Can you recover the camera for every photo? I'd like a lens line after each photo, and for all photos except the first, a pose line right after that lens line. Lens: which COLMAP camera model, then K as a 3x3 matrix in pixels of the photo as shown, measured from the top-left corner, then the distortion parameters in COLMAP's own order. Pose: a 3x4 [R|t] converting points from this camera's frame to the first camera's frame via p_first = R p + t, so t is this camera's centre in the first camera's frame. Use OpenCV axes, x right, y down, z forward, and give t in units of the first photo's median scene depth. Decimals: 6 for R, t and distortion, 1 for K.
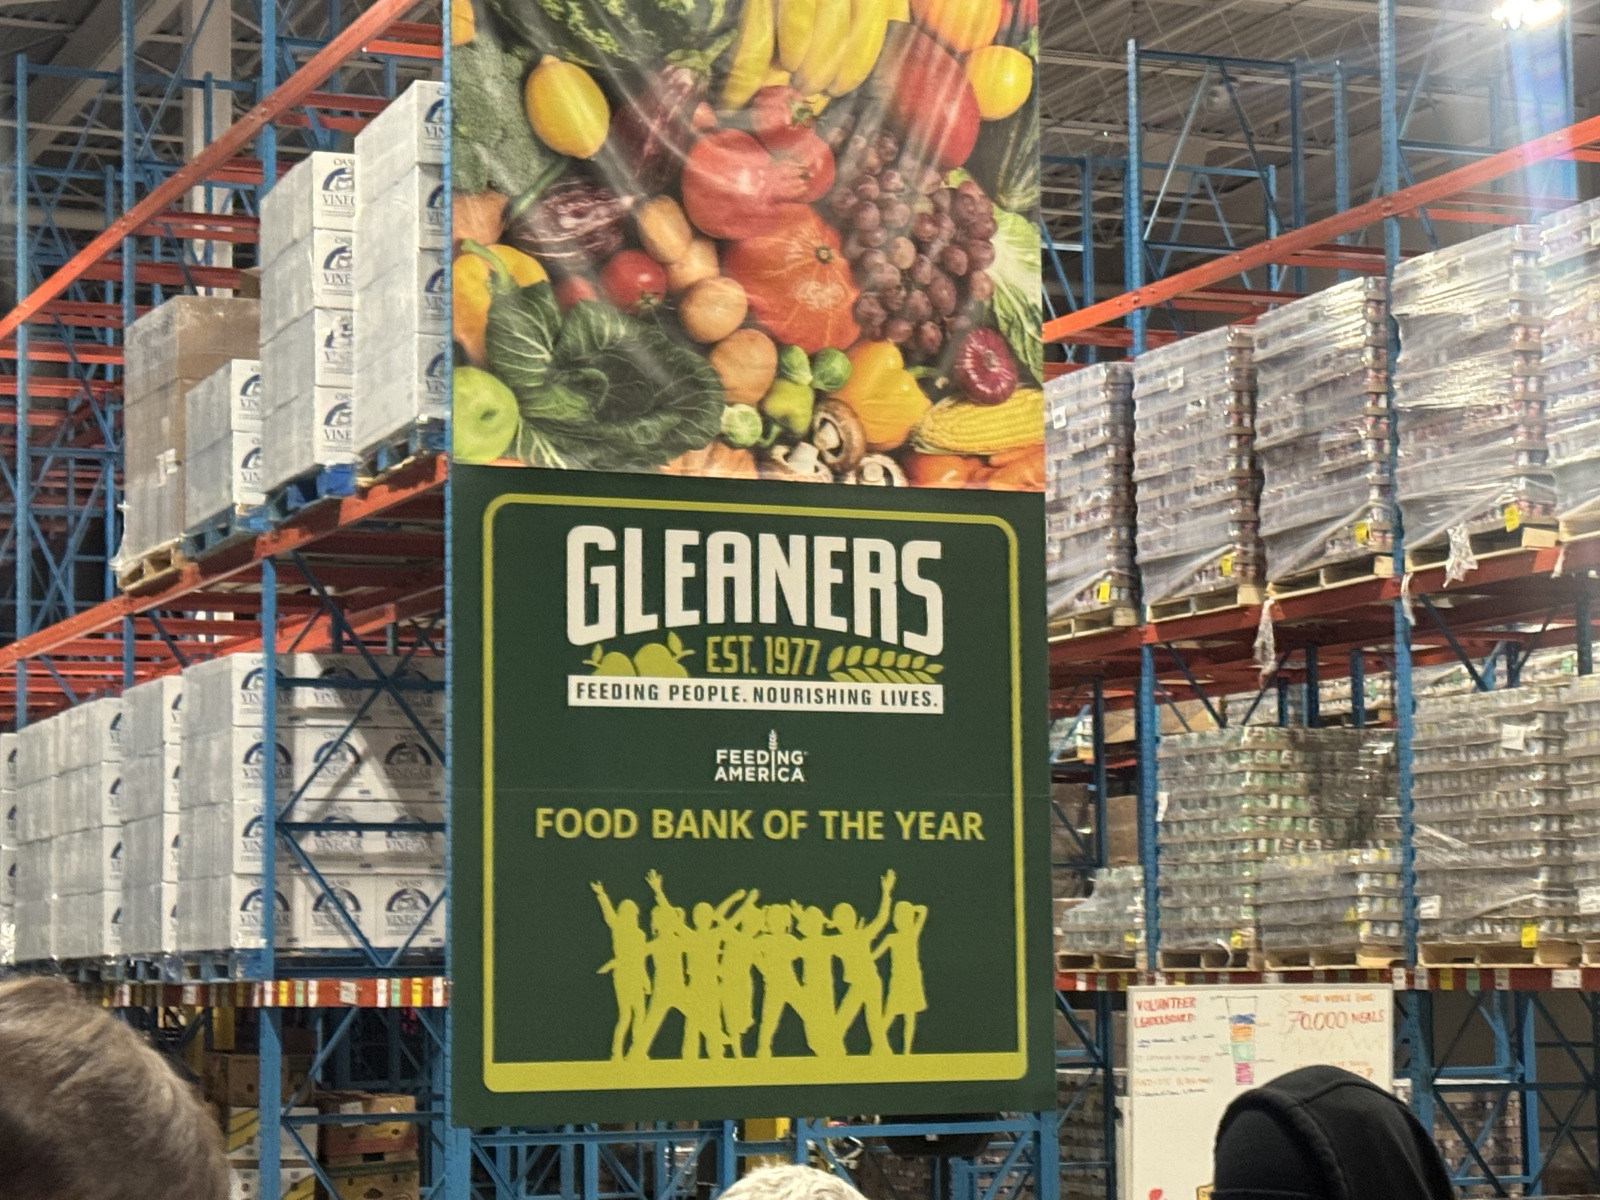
lens RADIAL K [[3591.4, 0, 808.7], [0, 3591.4, 602.8], [0, 0, 1]] dist [0.129787, 0.000000]
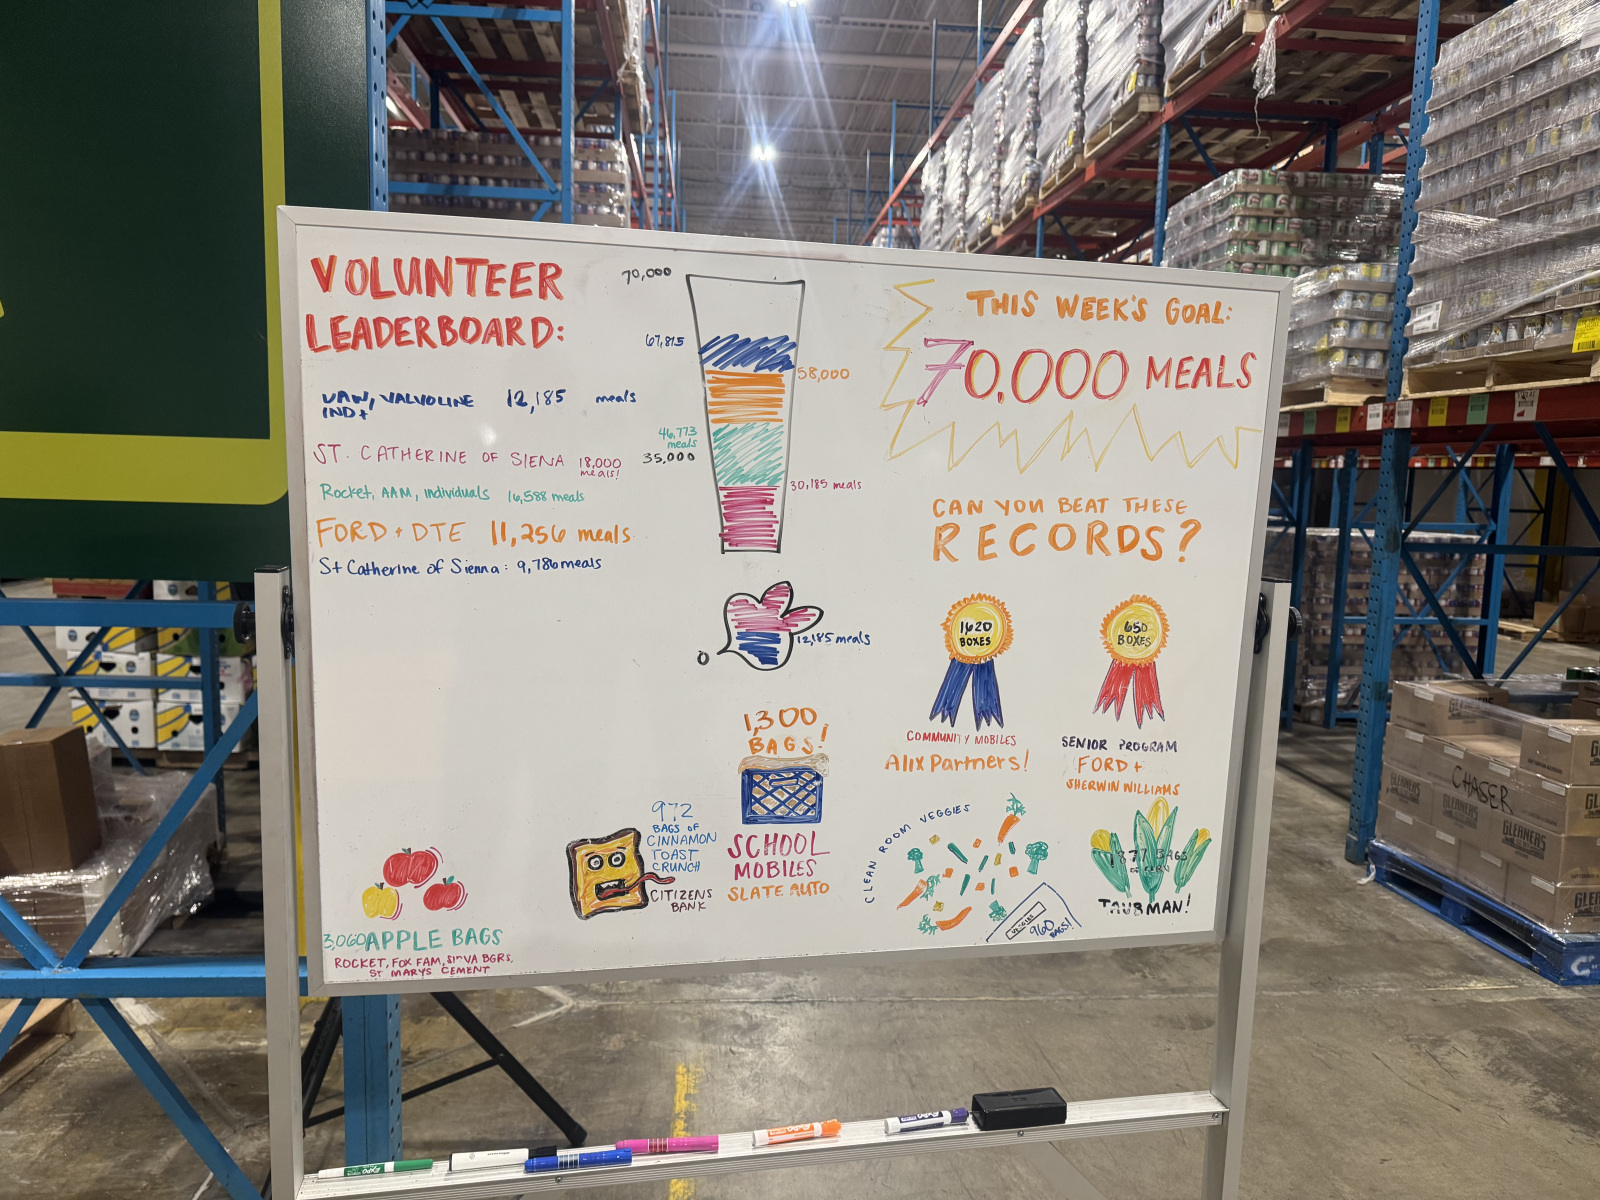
lens RADIAL K [[1131.3, 0, 800.3], [0, 1131.3, 607.0], [0, 0, 1]] dist [0.009978, -0.017604]
pose [[0.946850, 0.077535, -0.312191, 0.125339], [-0.006730, 0.975079, 0.221756, 0.091685], [0.321605, -0.207868, 0.923776, 0.718081]]
